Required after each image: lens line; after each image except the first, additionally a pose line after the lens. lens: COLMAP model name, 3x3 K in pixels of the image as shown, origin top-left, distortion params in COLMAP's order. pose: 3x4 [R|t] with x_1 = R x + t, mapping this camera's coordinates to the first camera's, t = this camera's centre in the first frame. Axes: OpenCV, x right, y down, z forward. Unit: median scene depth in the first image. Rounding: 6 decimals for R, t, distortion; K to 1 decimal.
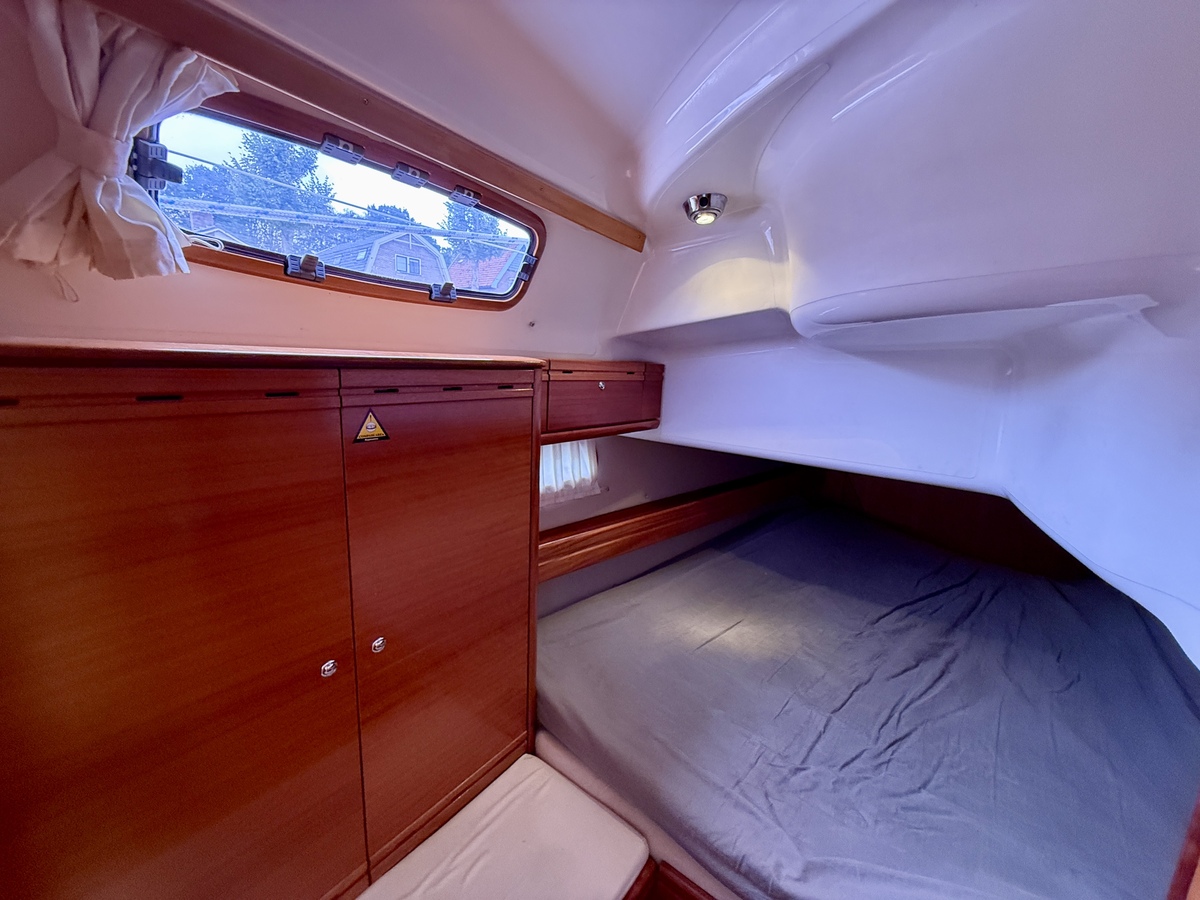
lens RADIAL K [[479.6, 0, 600.0], [0, 479.6, 450.0], [0, 0, 1]] dist [0.001264, 0.000088]
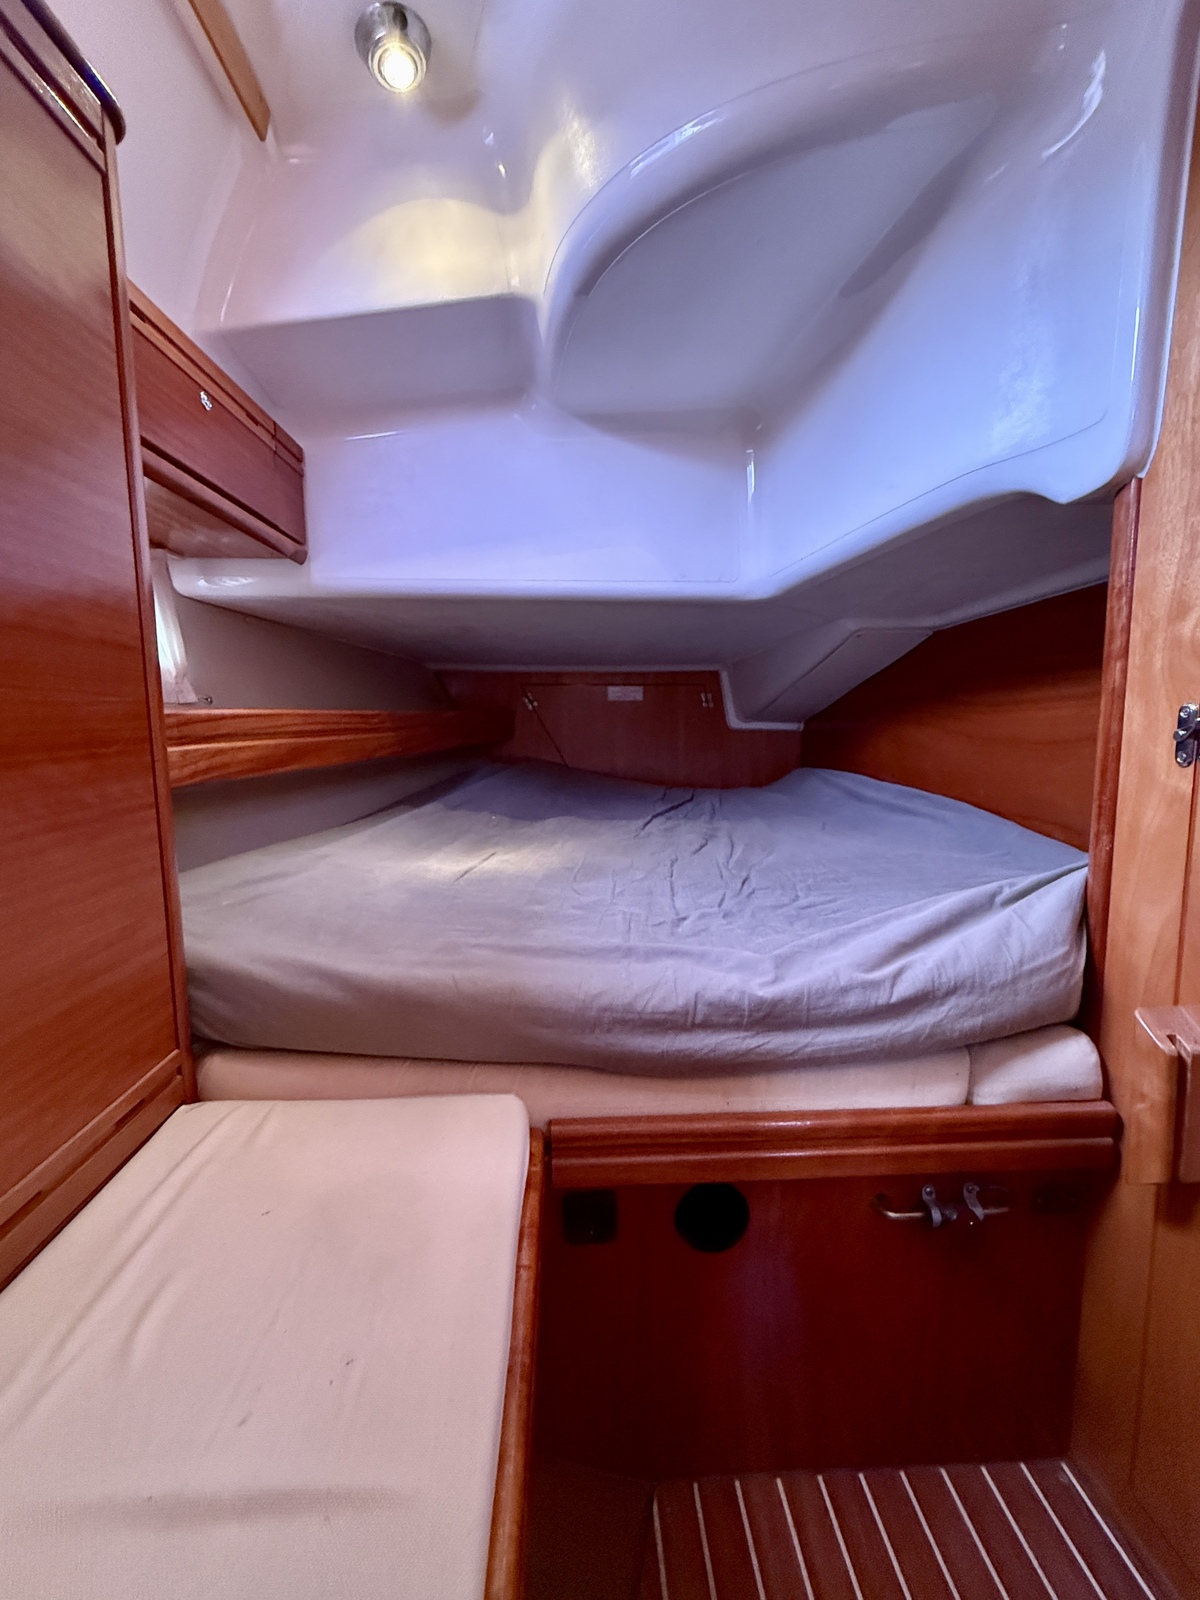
lens RADIAL K [[657.0, 0, 596.8], [0, 657.0, 799.1], [0, 0, 1]] dist [0.001548, 0.000337]
pose [[0.769892, -0.125422, 0.625728, -0.214440], [0.161323, 0.986901, -0.000674, 0.451498], [-0.617448, 0.101463, 0.780041, 0.318294]]
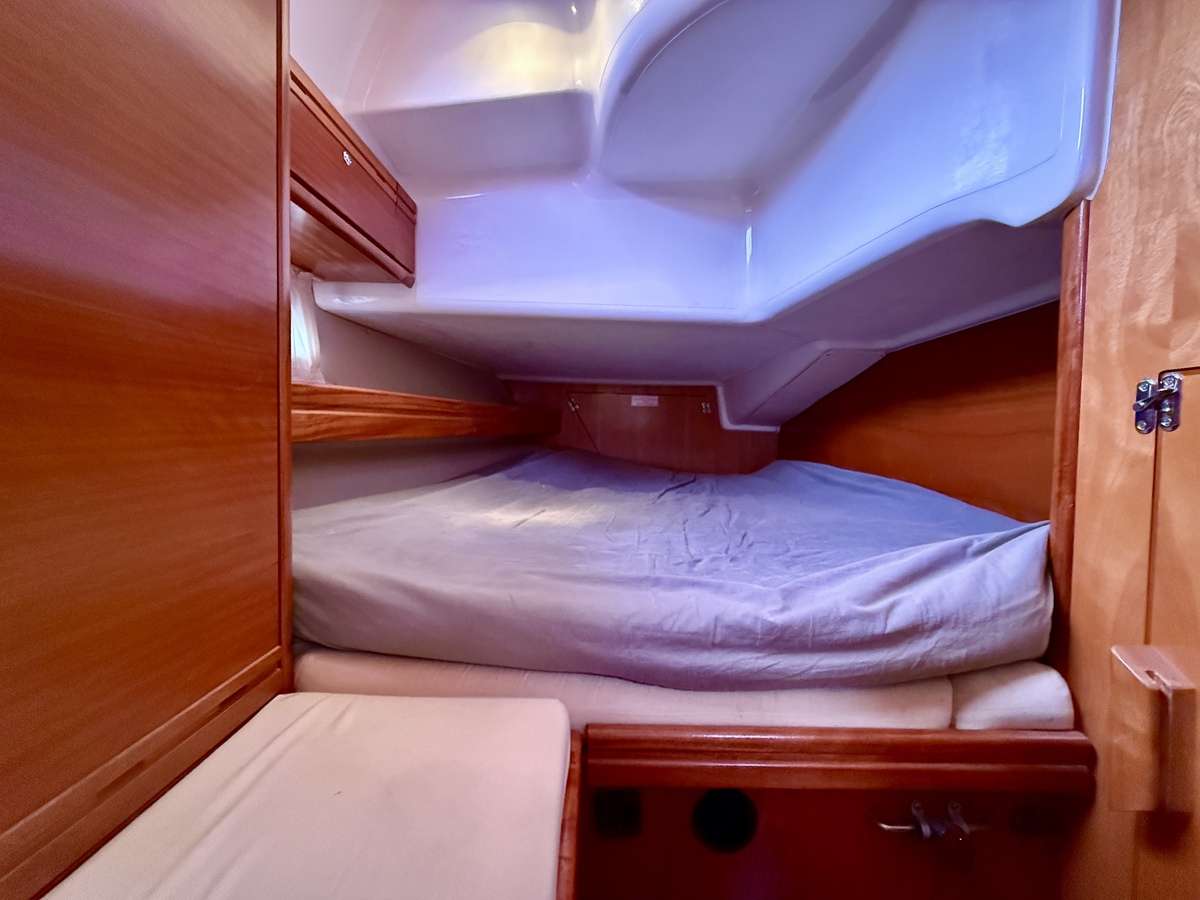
lens RADIAL K [[483.5, 0, 600.0], [0, 483.5, 450.0], [0, 0, 1]] dist [0.000111, 0.000172]
pose [[0.794523, -0.052004, 0.605004, -0.192090], [0.128710, 0.988110, -0.084095, 0.493690], [-0.593437, 0.144685, 0.791769, 0.390358]]
